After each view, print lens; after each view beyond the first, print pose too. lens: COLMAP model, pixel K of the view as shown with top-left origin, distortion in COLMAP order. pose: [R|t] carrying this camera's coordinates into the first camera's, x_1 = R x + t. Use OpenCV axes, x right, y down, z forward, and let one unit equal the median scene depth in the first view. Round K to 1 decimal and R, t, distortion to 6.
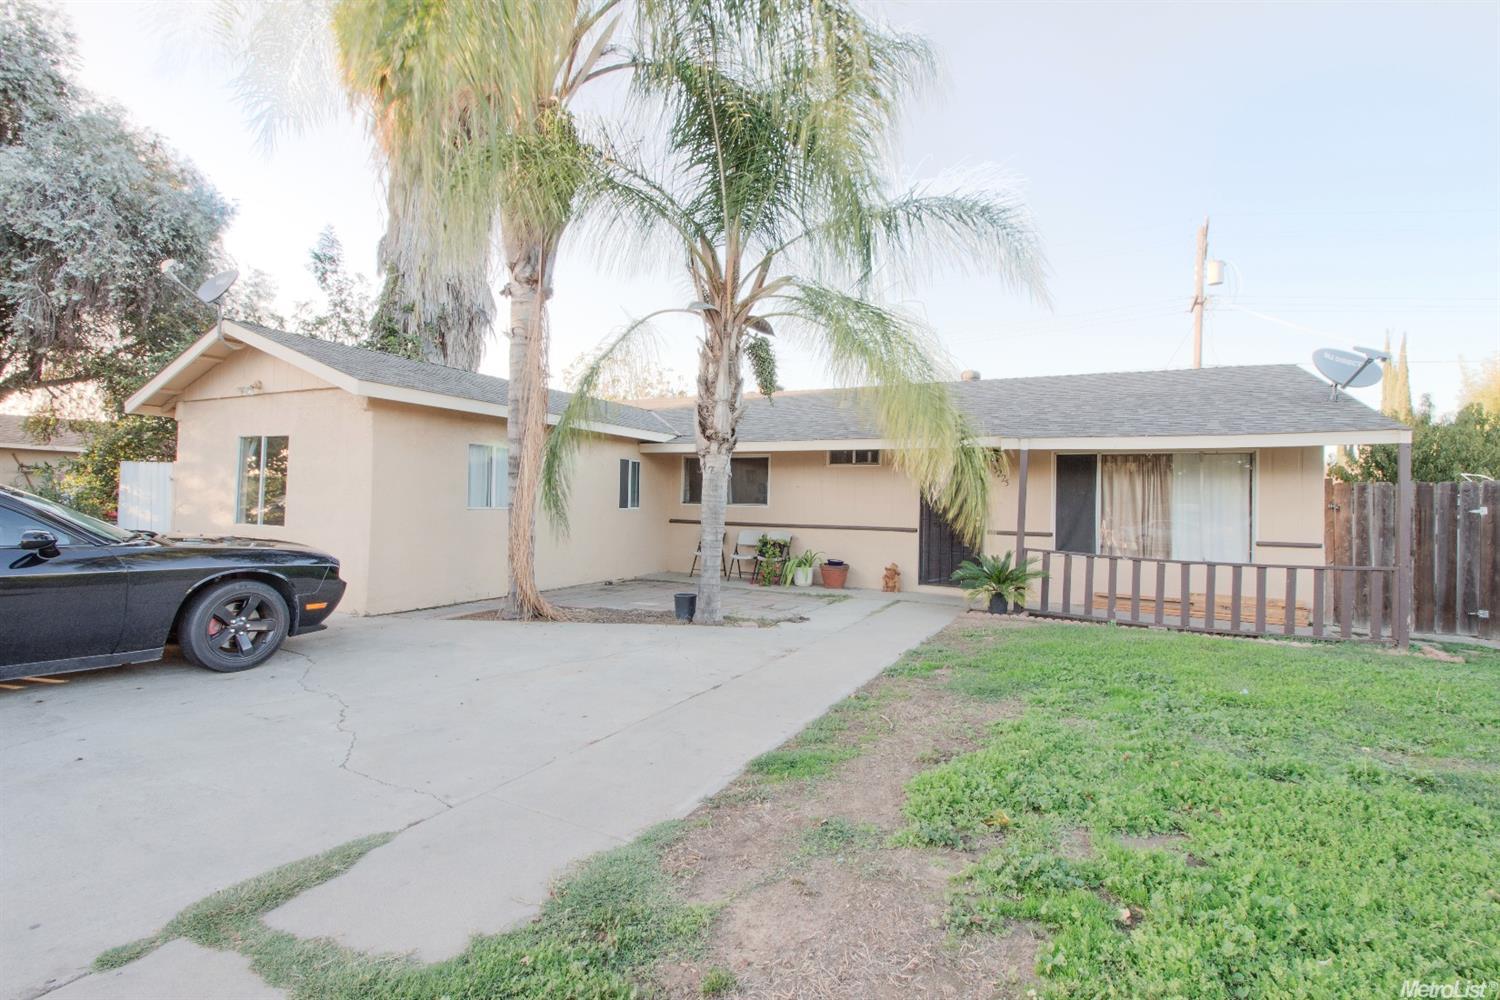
lens RADIAL K [[688.4, 0, 752.2], [0, 688.4, 483.5], [0, 0, 1]] dist [-0.001443, -0.013147]
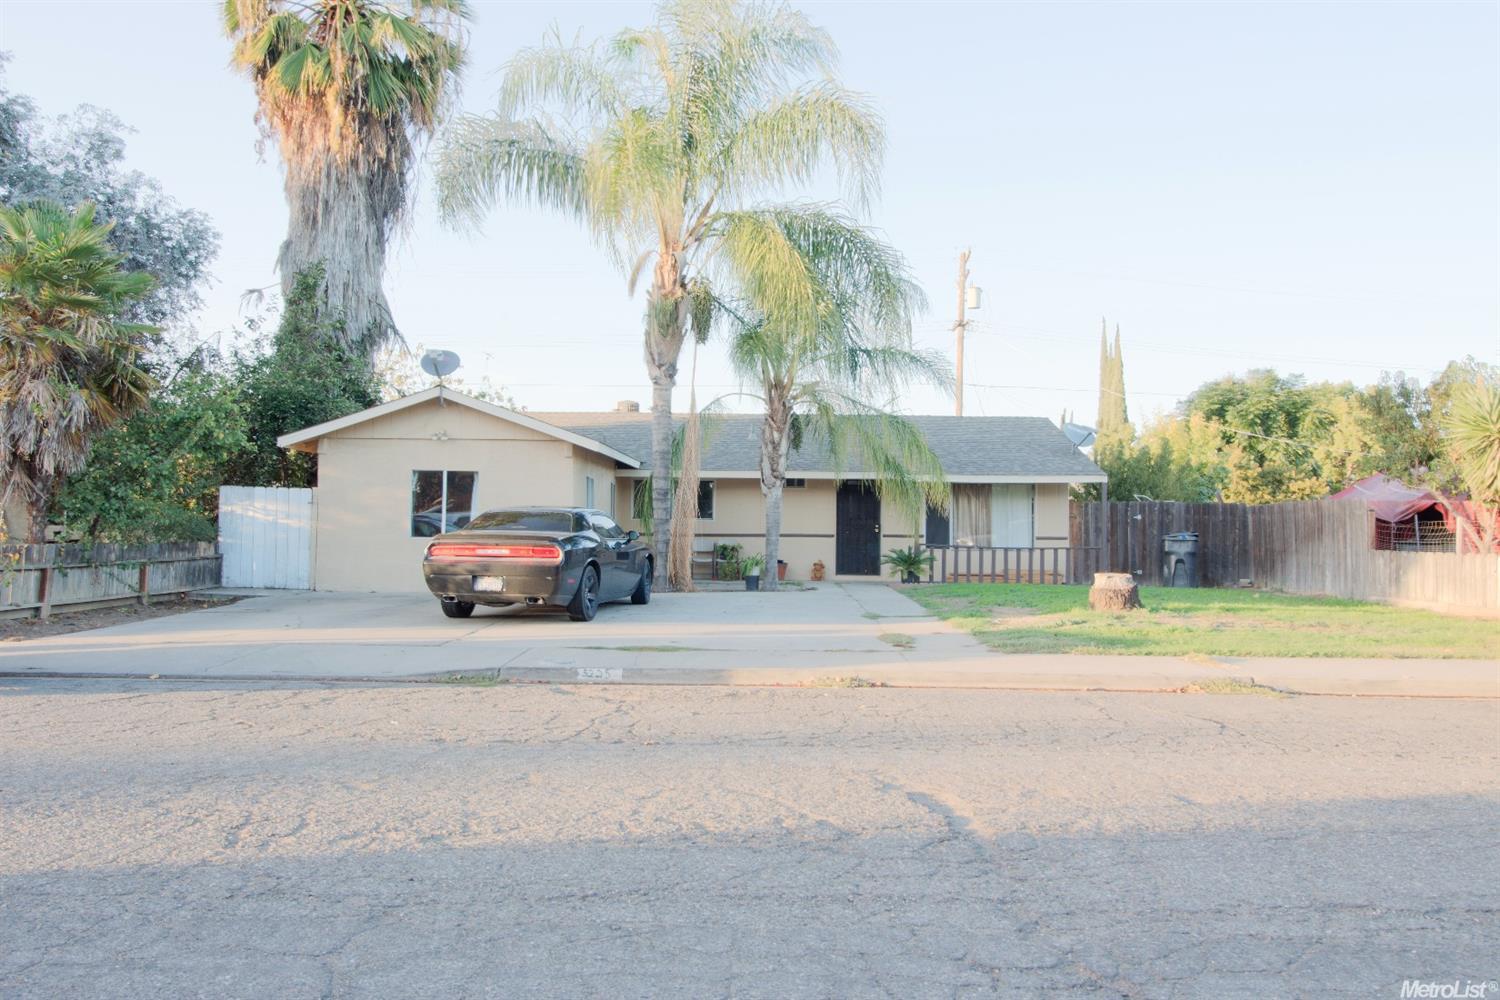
lens RADIAL K [[1172.4, 0, 744.7], [0, 1172.4, 478.5], [0, 0, 1]] dist [0.010174, -0.003167]
pose [[0.899840, 0.003714, 0.436204, -1.154685], [-0.001229, 0.999981, -0.005979, -0.039914], [-0.436218, 0.004844, 0.899828, -1.269591]]
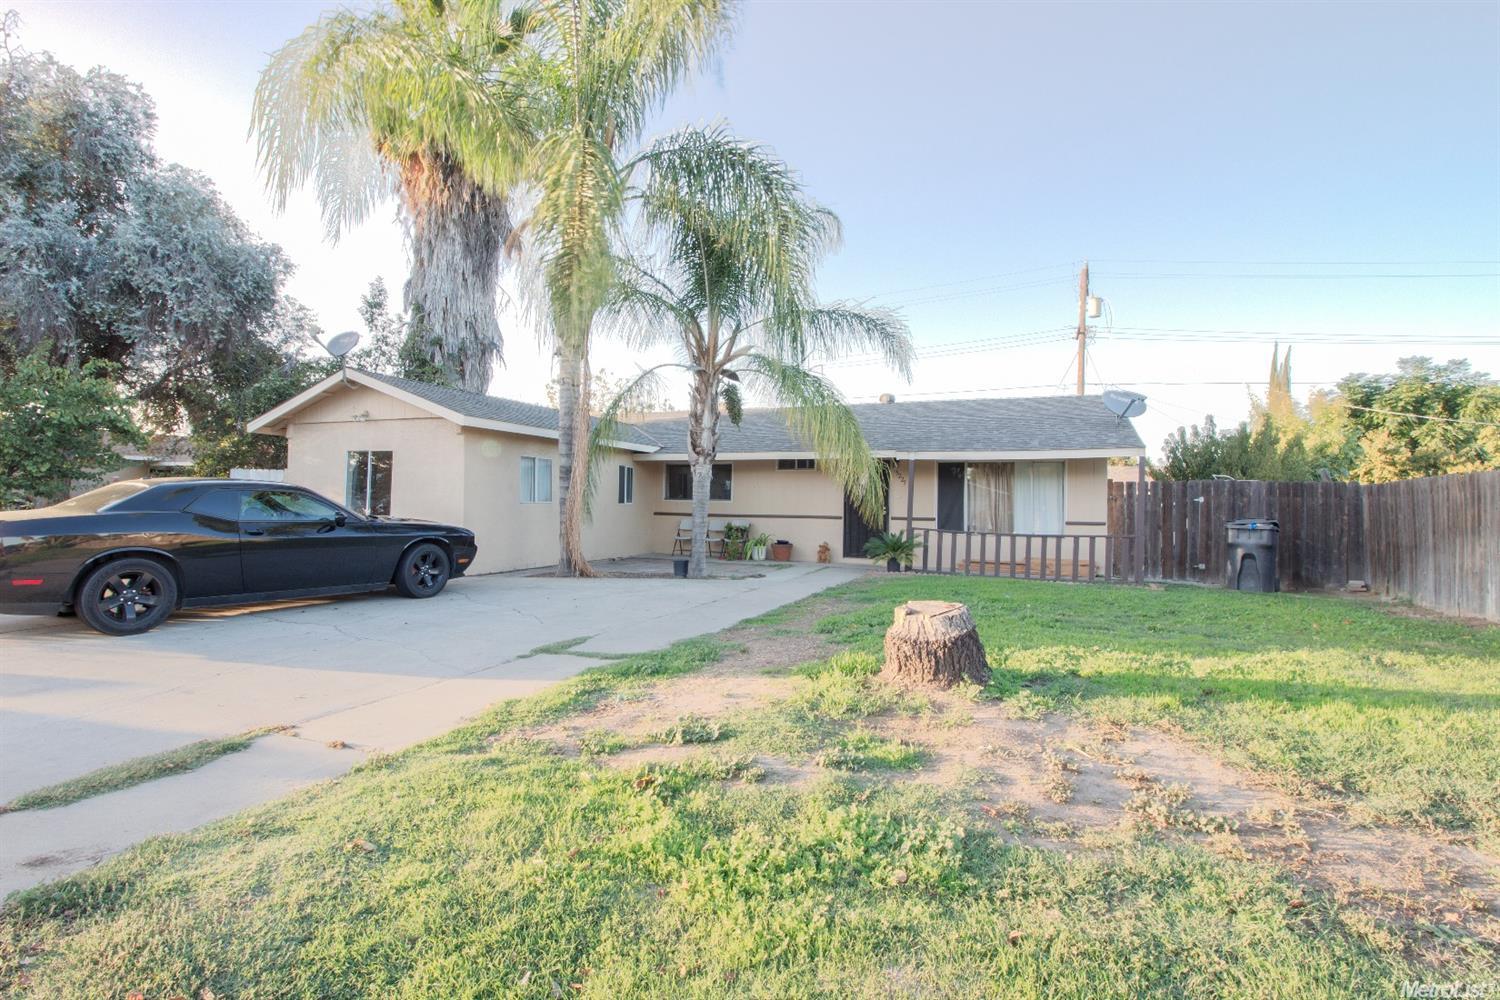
lens RADIAL K [[688.4, 0, 752.2], [0, 688.4, 483.5], [0, 0, 1]] dist [-0.001443, -0.013147]
pose [[0.997110, -0.004410, 0.075839, -0.050602], [0.004498, 0.999989, -0.000998, 0.000867], [-0.075833, 0.001336, 0.997120, -0.423833]]
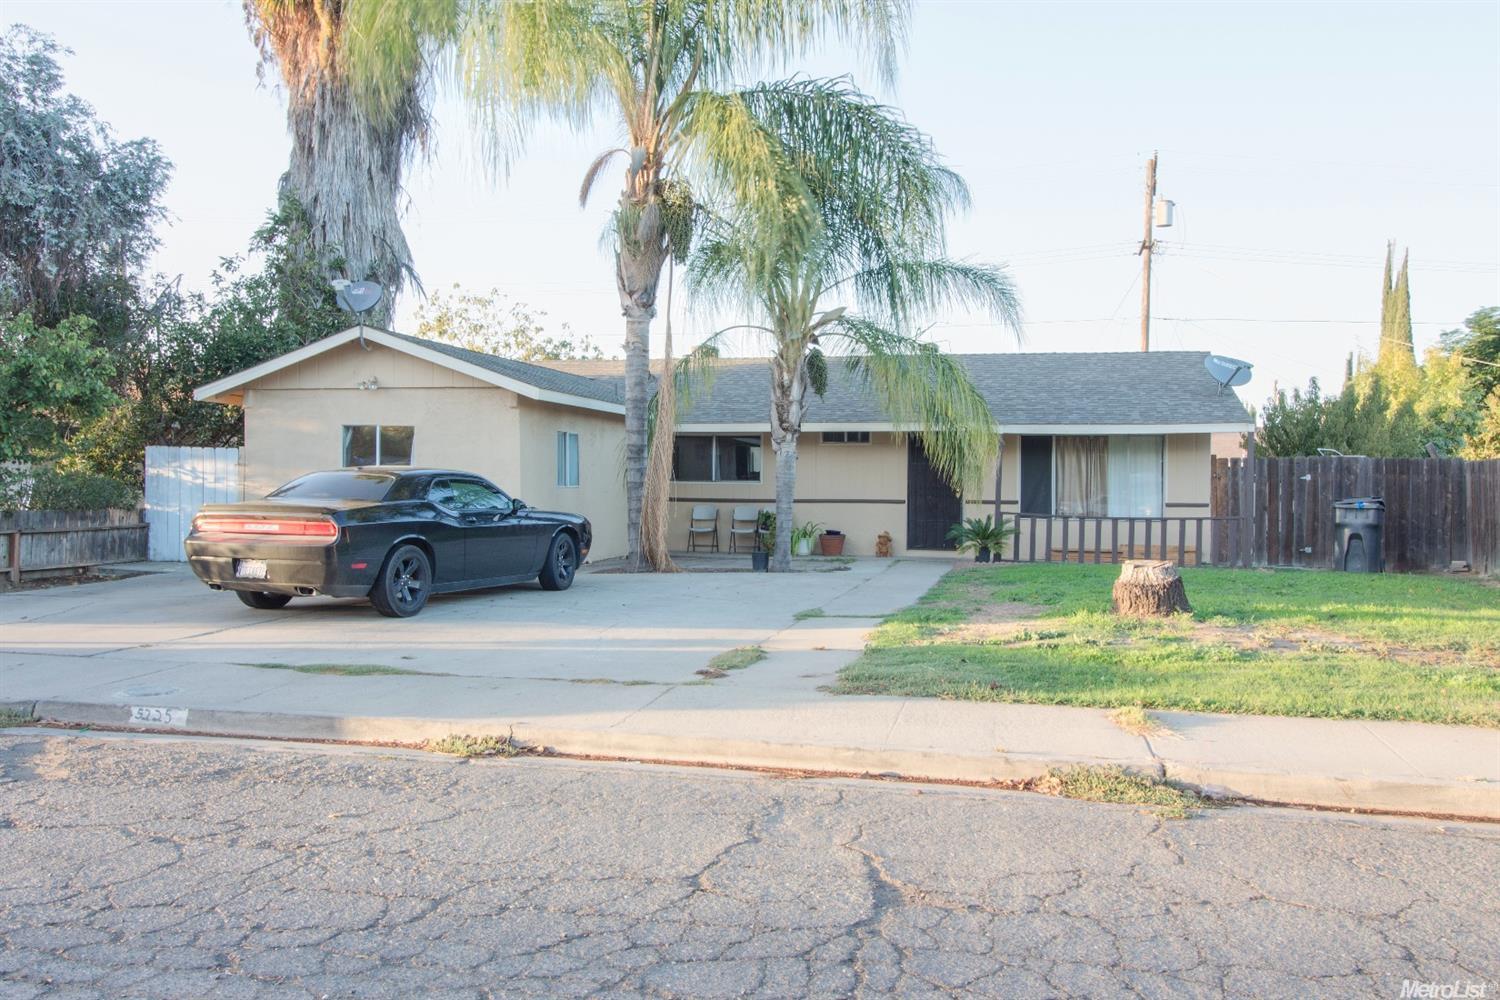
lens RADIAL K [[1206.0, 0, 746.8], [0, 1206.0, 477.0], [0, 0, 1]] dist [0.009235, -0.000382]
pose [[0.971468, -0.013722, 0.236772, -0.581208], [0.007729, 0.999626, 0.026218, -0.031429], [-0.237043, -0.023640, 0.971211, -1.038342]]
